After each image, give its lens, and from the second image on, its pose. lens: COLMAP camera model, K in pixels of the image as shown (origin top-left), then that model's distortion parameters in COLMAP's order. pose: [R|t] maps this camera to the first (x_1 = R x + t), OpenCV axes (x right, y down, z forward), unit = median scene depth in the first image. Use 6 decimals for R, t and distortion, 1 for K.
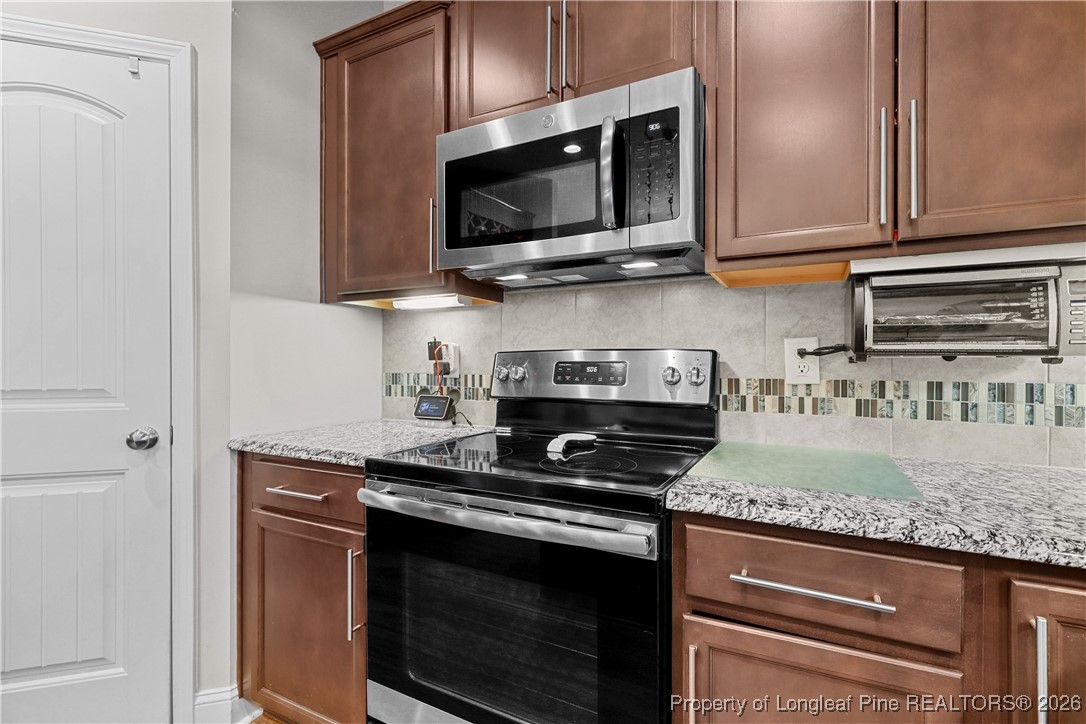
lens RADIAL K [[494.3, 0, 552.0], [0, 494.3, 362.8], [0, 0, 1]] dist [-0.000106, -0.000370]
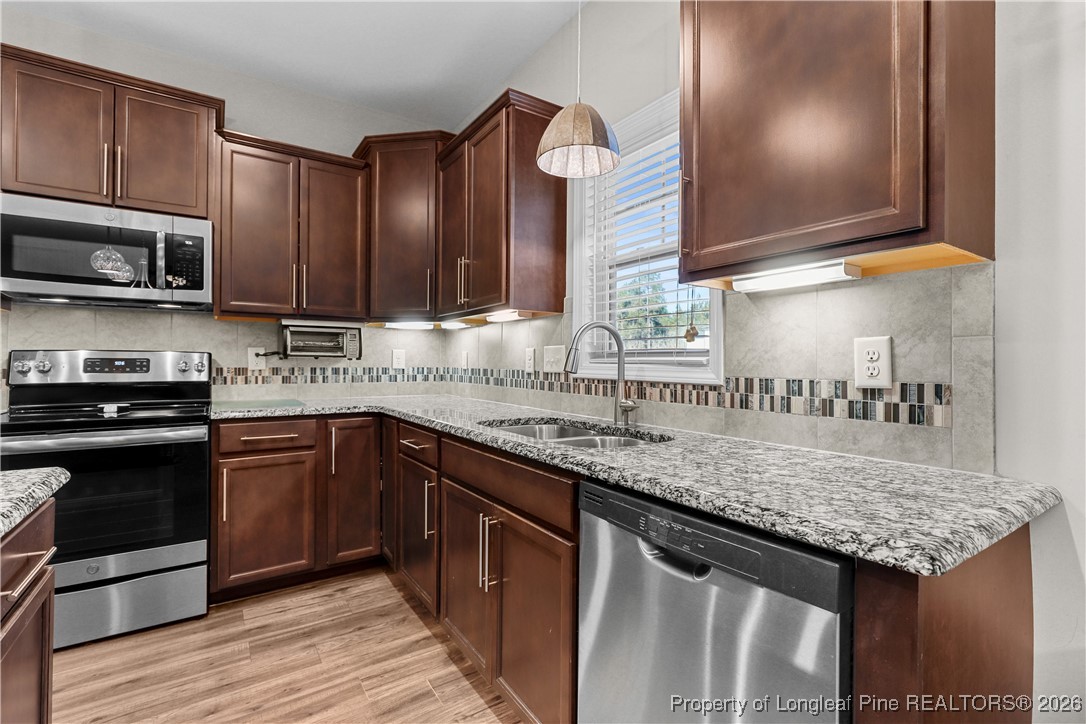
lens RADIAL K [[494.3, 0, 552.0], [0, 494.3, 362.8], [0, 0, 1]] dist [-0.000106, -0.000370]
pose [[0.473670, -0.001608, 0.880701, -0.784164], [-0.003693, 0.999986, 0.003811, 0.001435], [-0.880694, -0.005058, 0.473658, -1.146407]]
